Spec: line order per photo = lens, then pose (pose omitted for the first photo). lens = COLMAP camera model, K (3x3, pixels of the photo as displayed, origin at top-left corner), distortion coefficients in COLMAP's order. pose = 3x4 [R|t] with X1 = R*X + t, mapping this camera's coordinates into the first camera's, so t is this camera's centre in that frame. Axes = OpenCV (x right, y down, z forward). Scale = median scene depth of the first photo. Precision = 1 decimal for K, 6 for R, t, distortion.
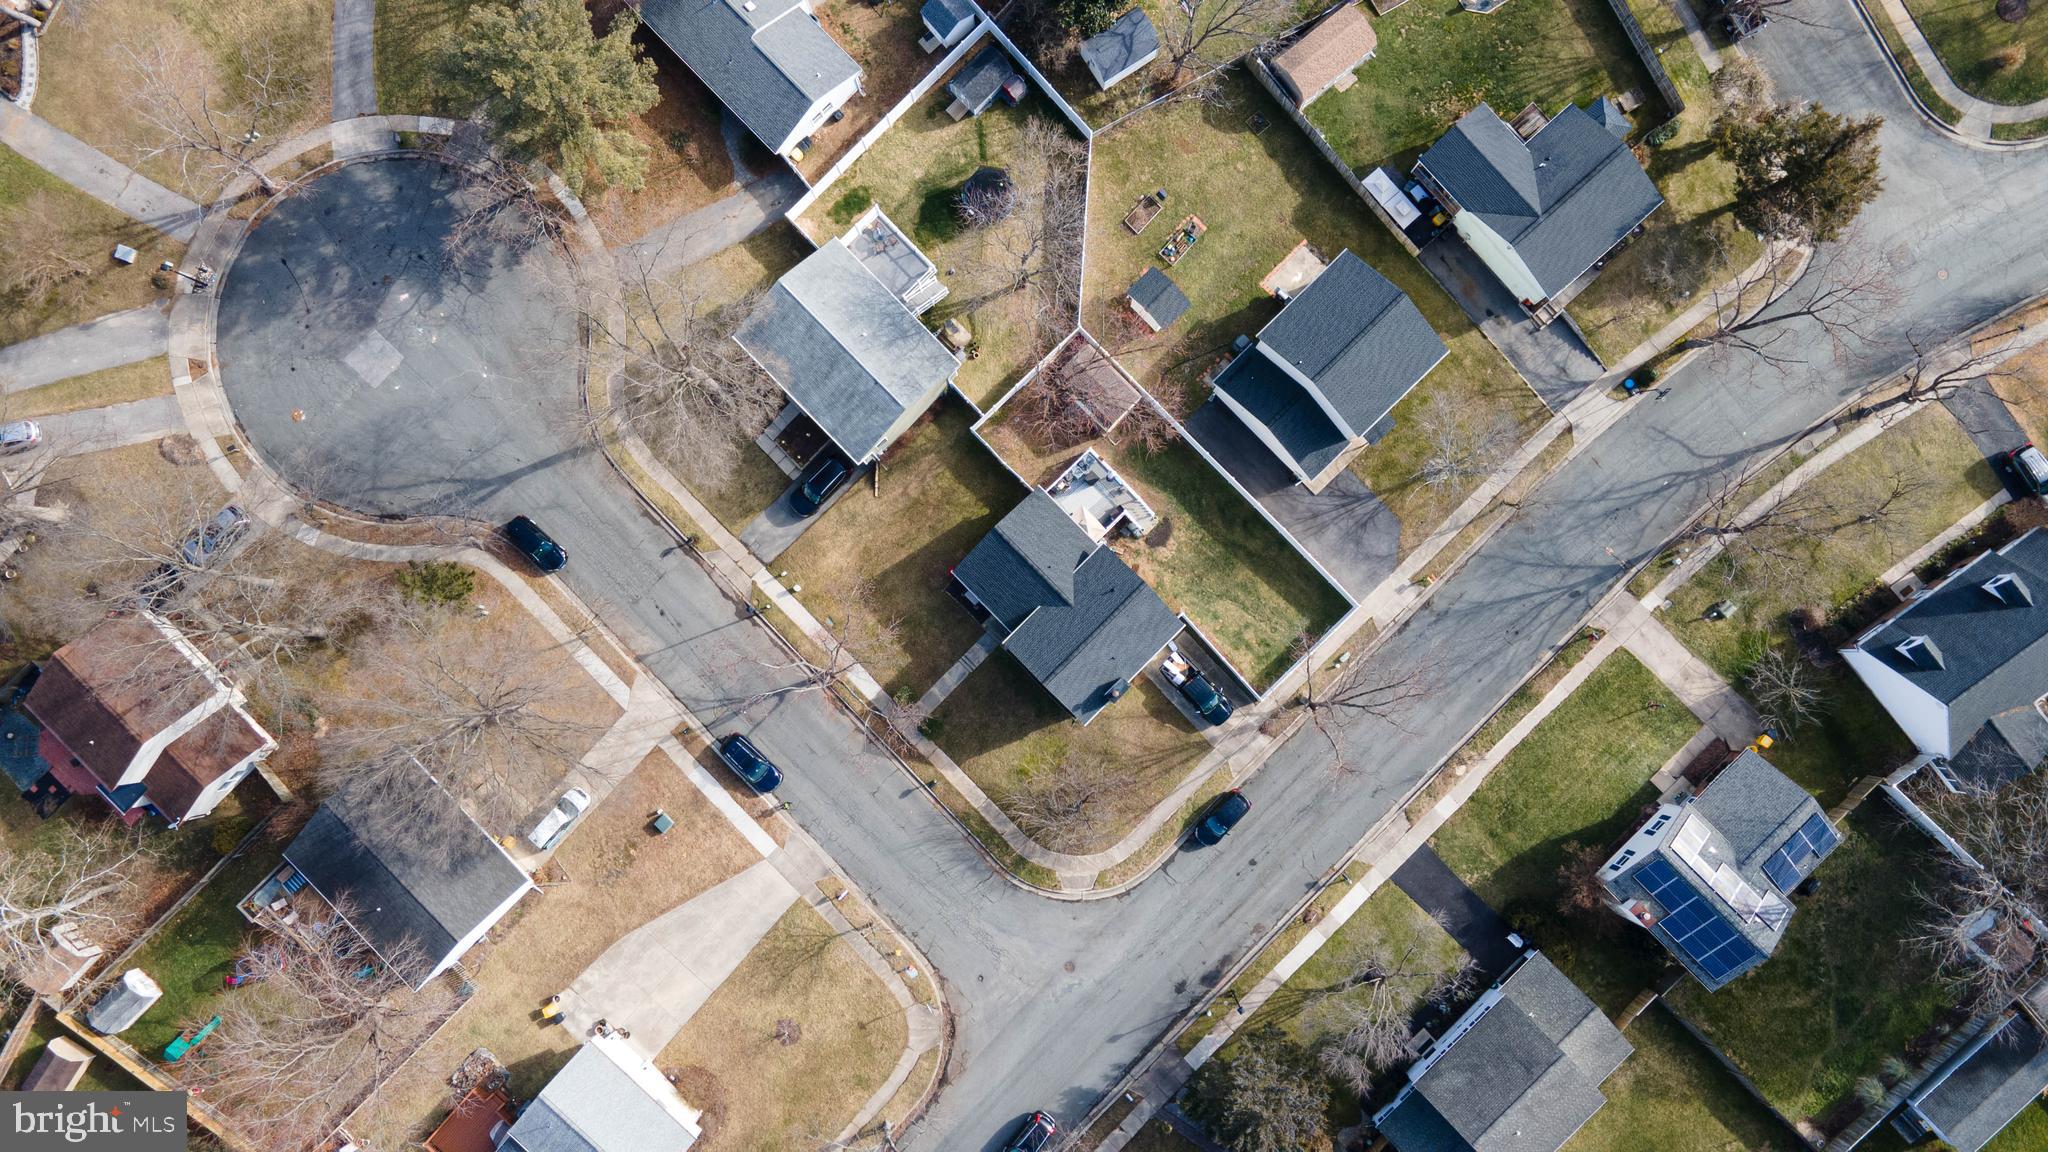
lens RADIAL K [[1500.1, 0, 1024.0], [0, 1500.1, 576.0], [0, 0, 1]] dist [-0.007933, 0.064426]
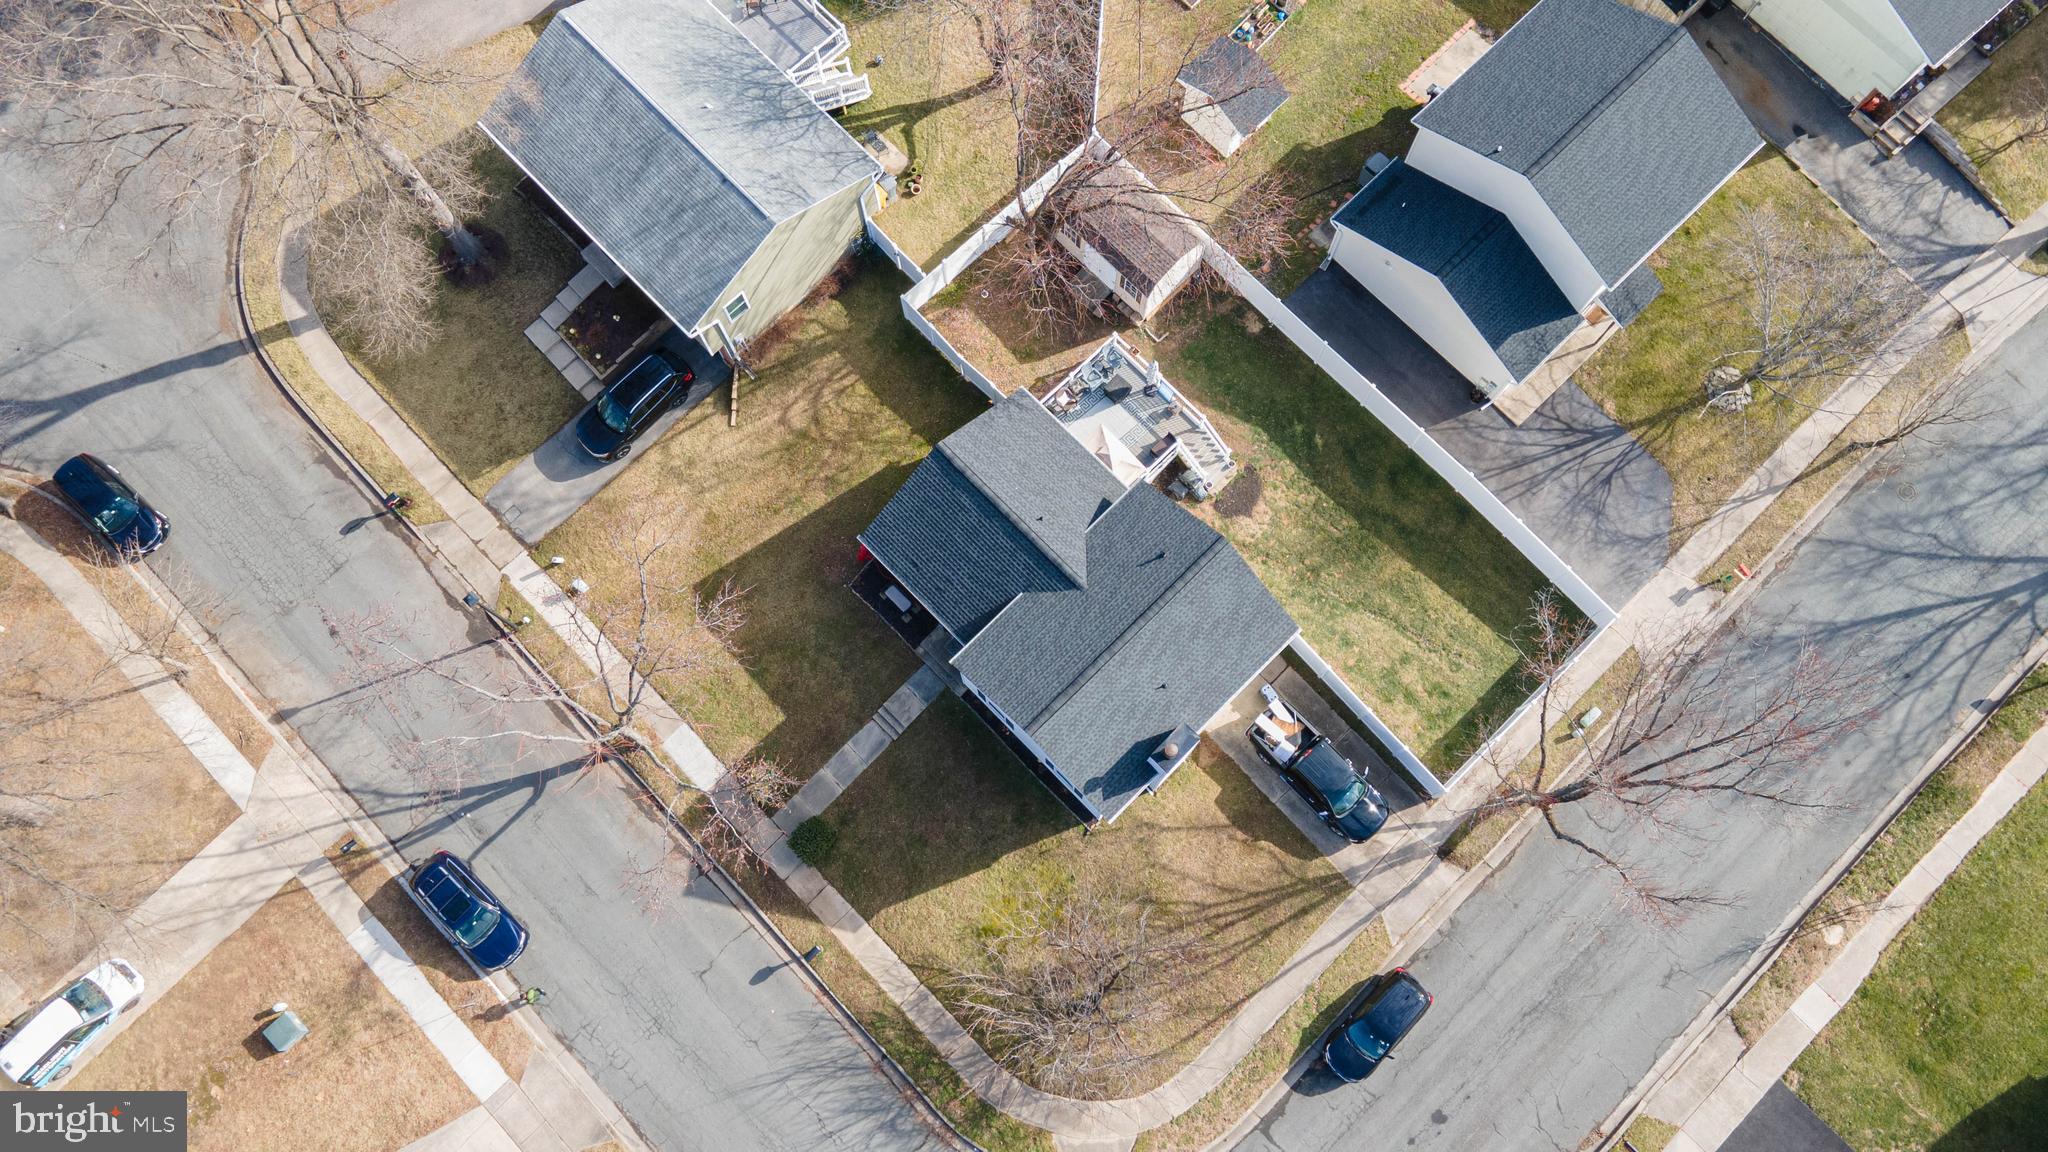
lens RADIAL K [[1500.1, 0, 1024.0], [0, 1500.1, 576.0], [0, 0, 1]] dist [-0.007933, 0.064426]
pose [[0.999981, 0.004925, -0.003677, 0.012641], [-0.005565, 0.979437, -0.201671, 0.114143], [0.002608, 0.201688, 0.979446, 0.462465]]
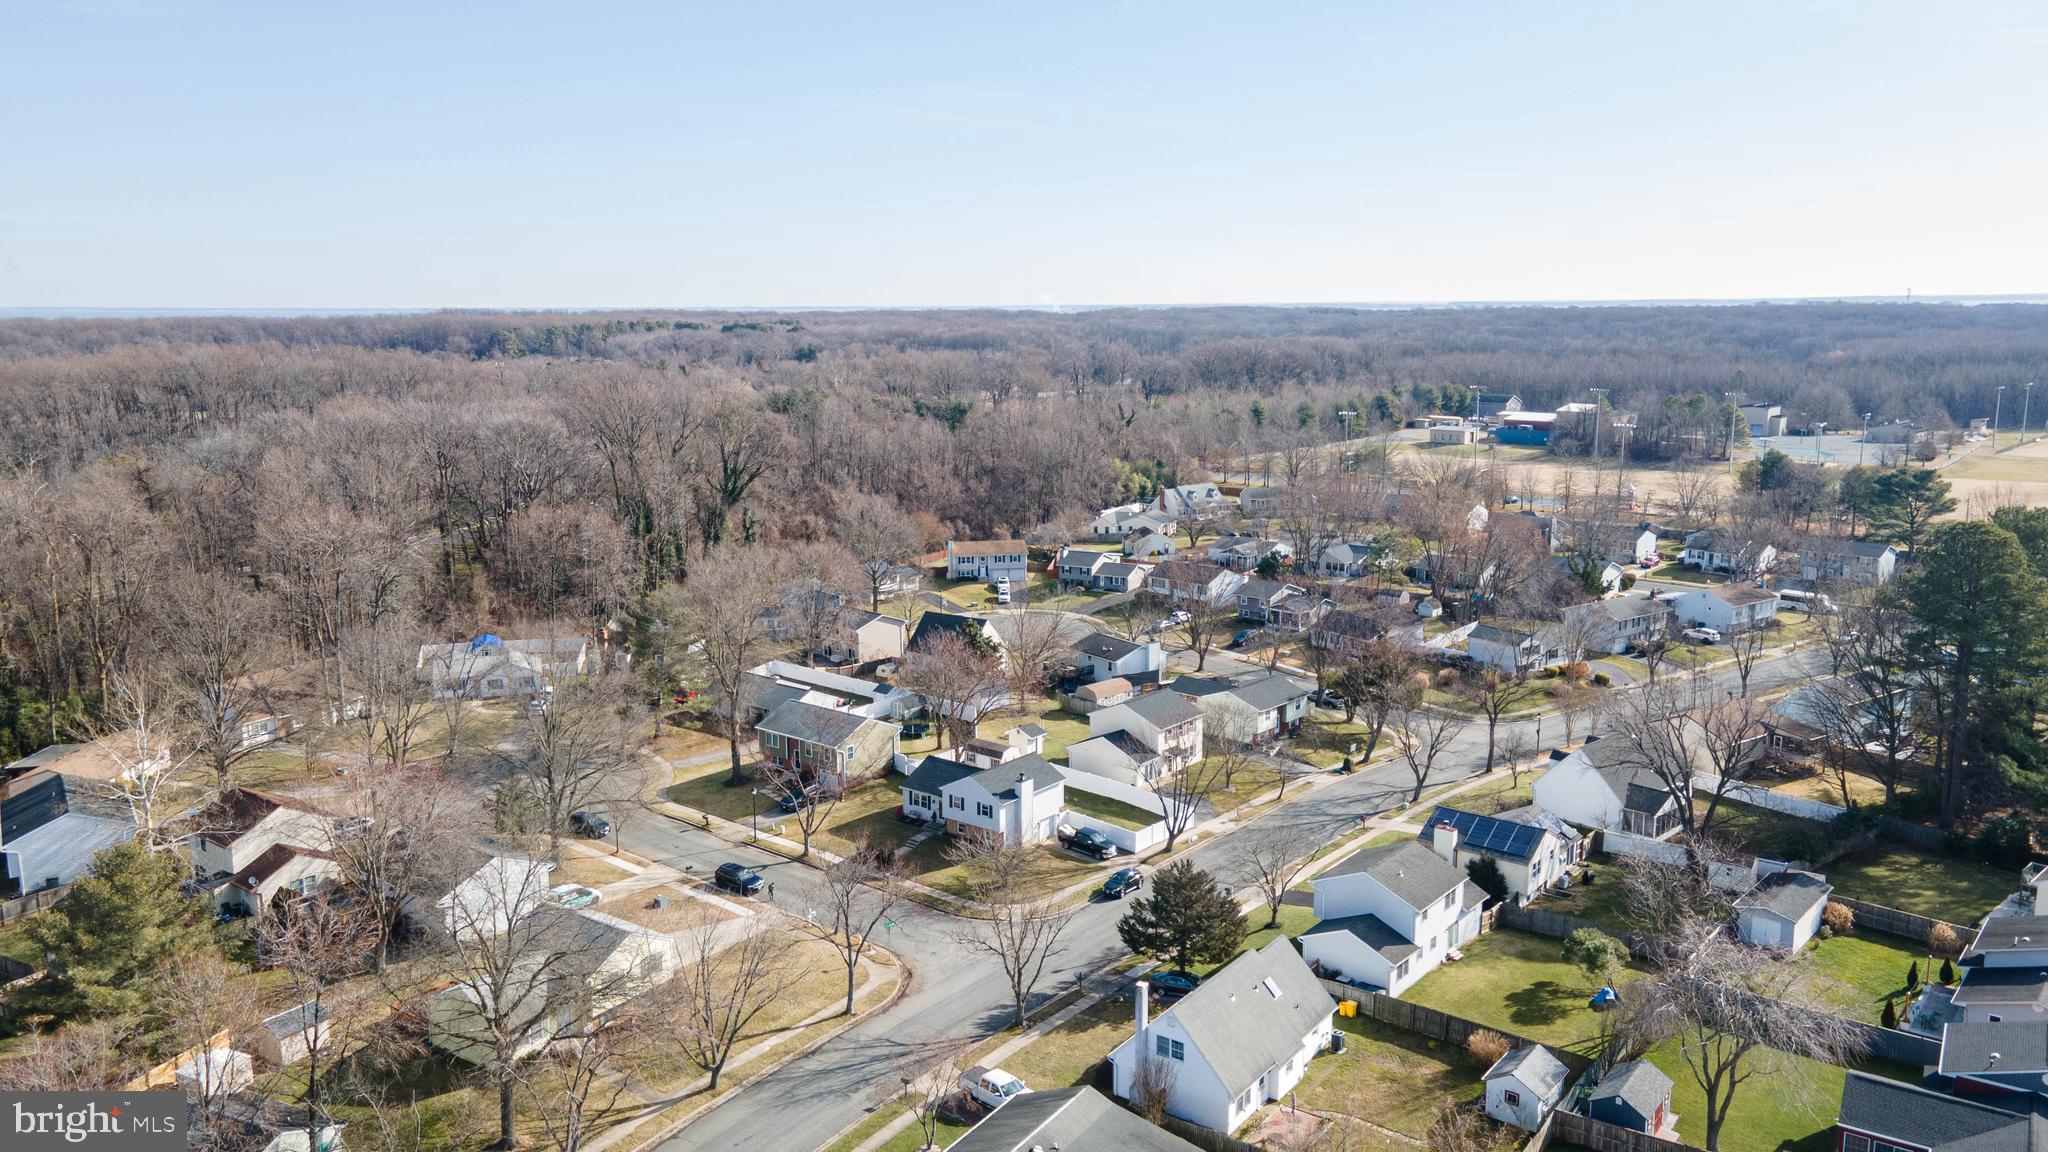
lens RADIAL K [[1500.1, 0, 1024.0], [0, 1500.1, 576.0], [0, 0, 1]] dist [-0.007933, 0.064426]
pose [[0.994032, -0.017964, 0.107604, -0.076103], [0.108871, 0.226232, -0.967970, 1.285504], [-0.006954, 0.973908, 0.226837, 0.468927]]
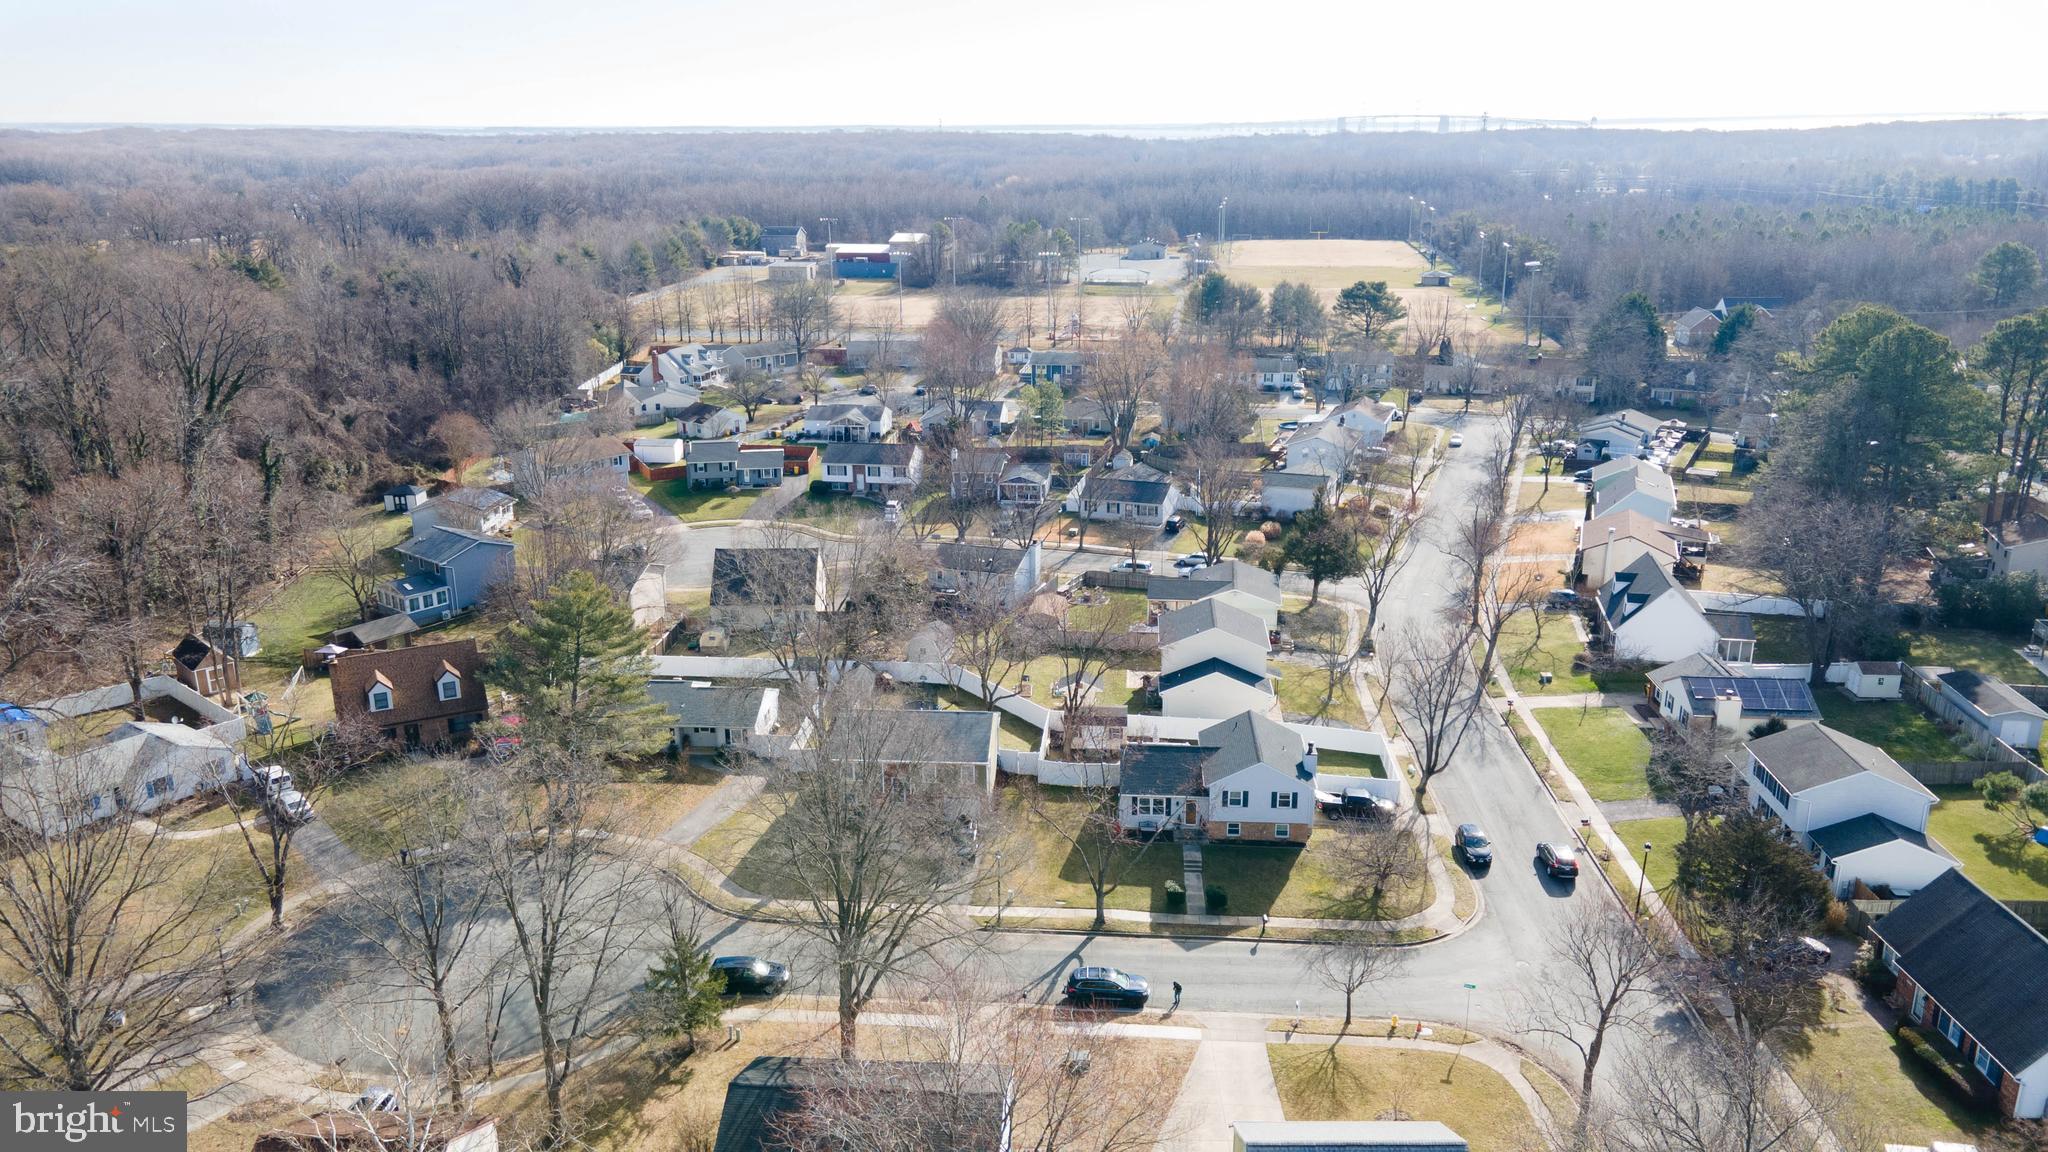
lens RADIAL K [[1500.1, 0, 1024.0], [0, 1500.1, 576.0], [0, 0, 1]] dist [-0.007933, 0.064426]
pose [[0.748772, -0.186651, 0.636005, -0.715663], [0.661879, 0.261889, -0.702375, 0.629566], [-0.035463, 0.946877, 0.319636, 0.500978]]
